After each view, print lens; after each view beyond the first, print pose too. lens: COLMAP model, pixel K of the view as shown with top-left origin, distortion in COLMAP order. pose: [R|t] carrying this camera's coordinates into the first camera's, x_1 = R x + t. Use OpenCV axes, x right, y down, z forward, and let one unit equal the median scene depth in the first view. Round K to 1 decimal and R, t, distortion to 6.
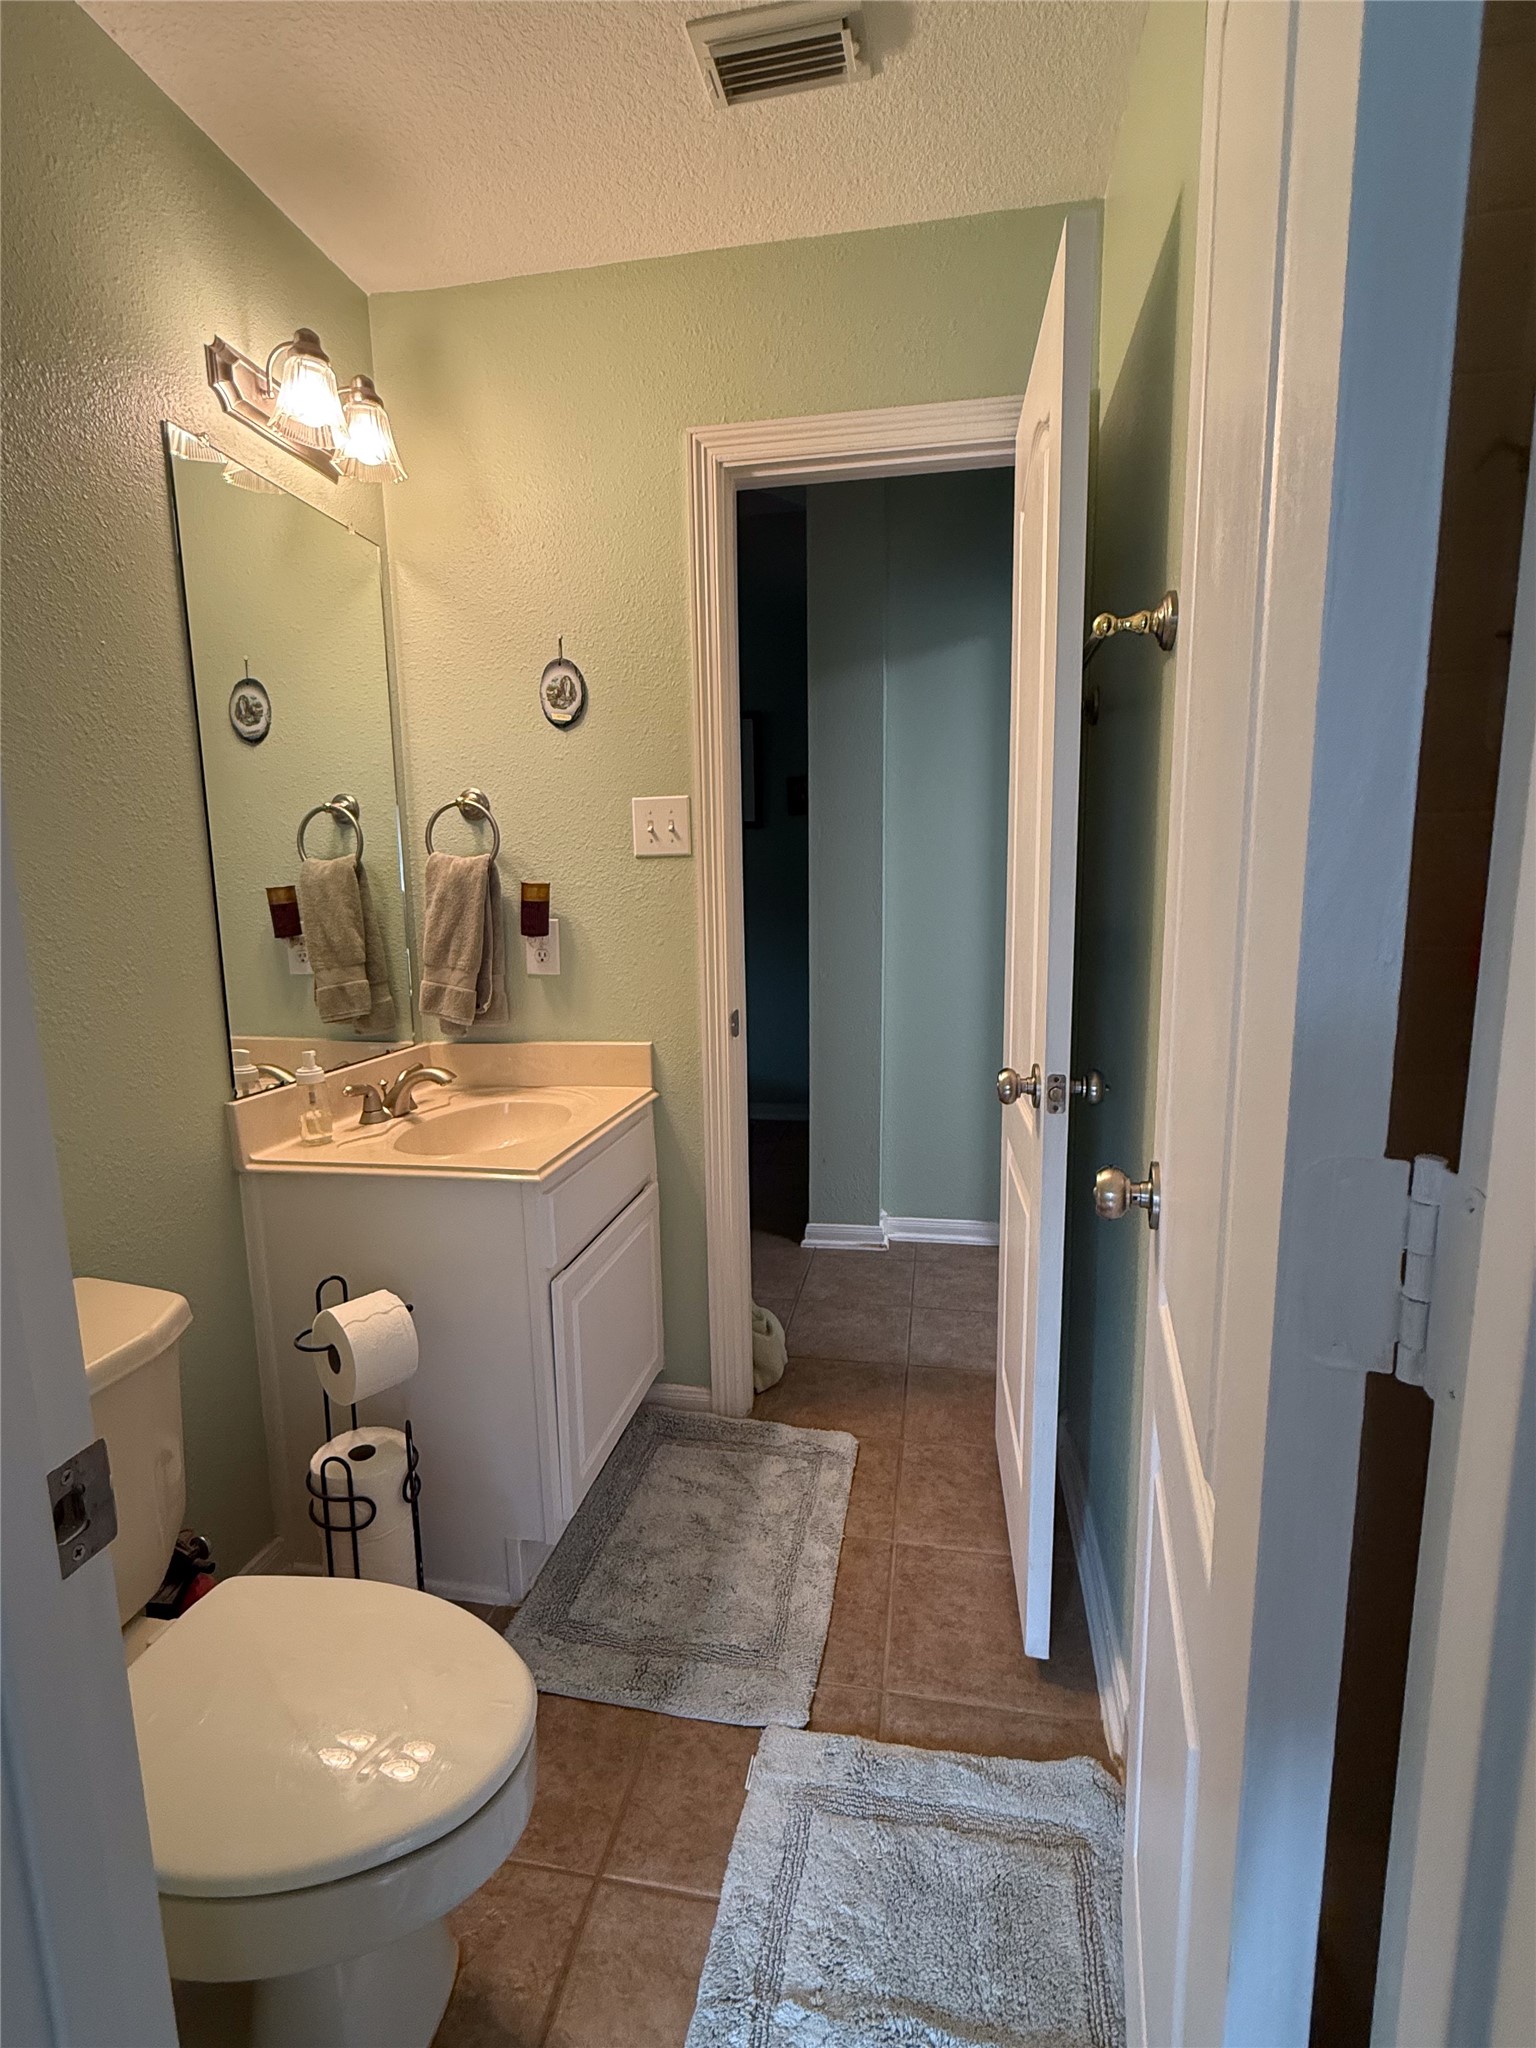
lens RADIAL K [[951.6, 0, 767.7], [0, 951.6, 1024.6], [0, 0, 1]] dist [-0.000347, 0.001276]
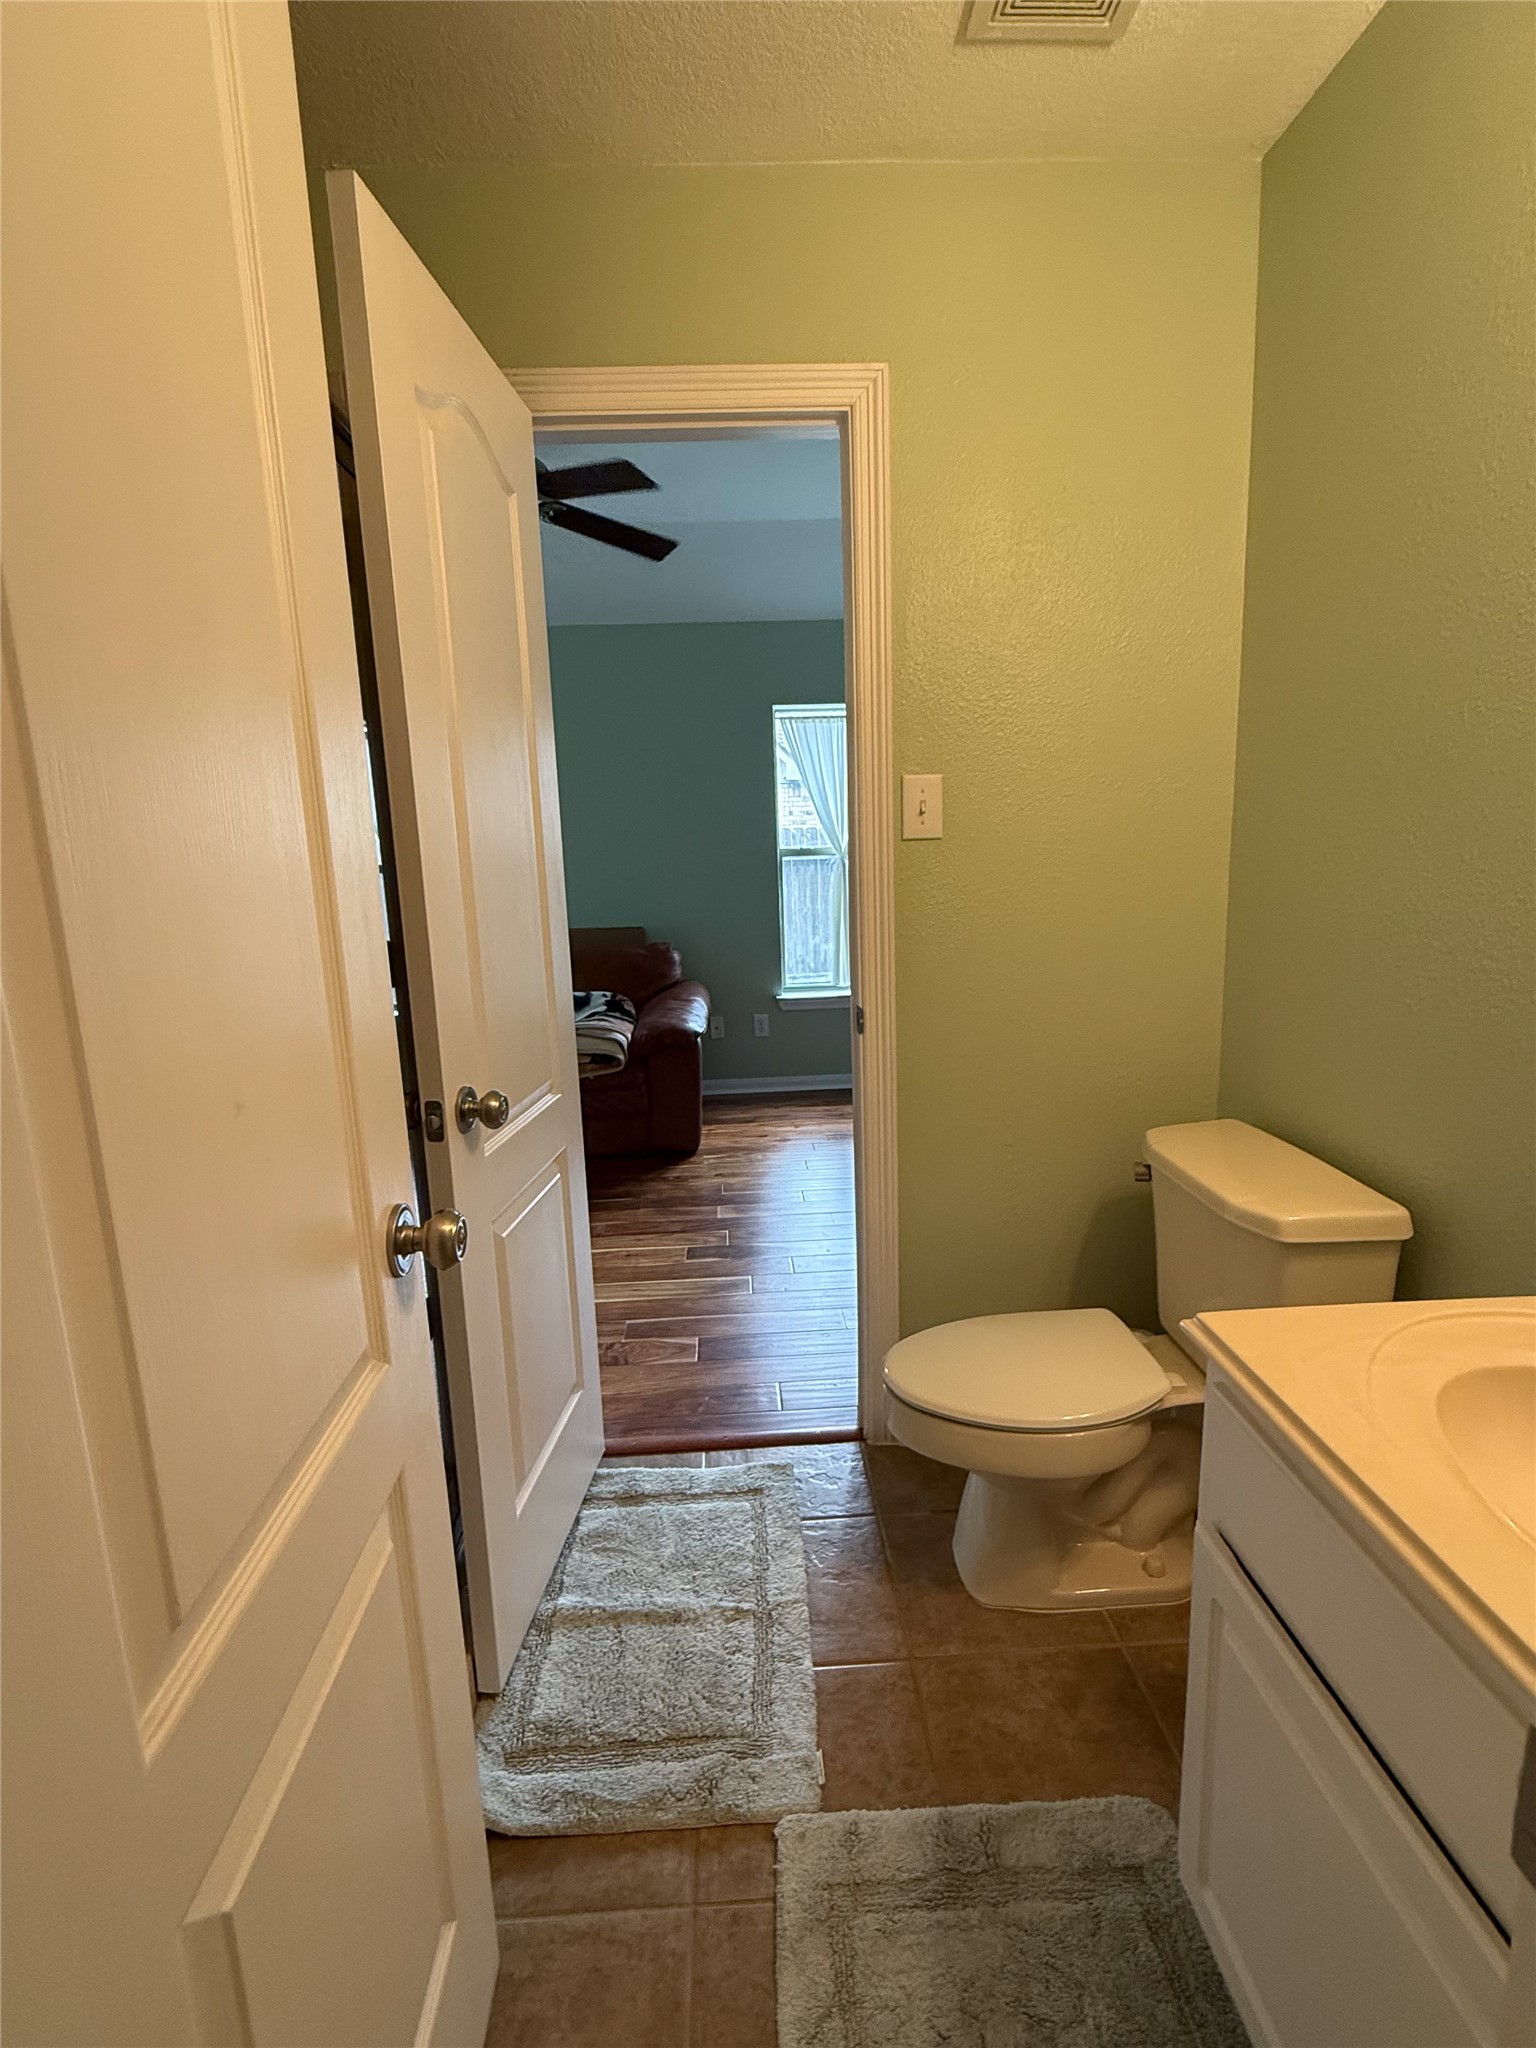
lens RADIAL K [[951.6, 0, 767.7], [0, 951.6, 1026.5], [0, 0, 1]] dist [-0.000347, 0.001276]
pose [[-0.973802, 0.092897, -0.207555, 0.158771], [0.020162, 0.944426, 0.328107, -0.260382], [0.226500, 0.315326, -0.921557, 1.533853]]
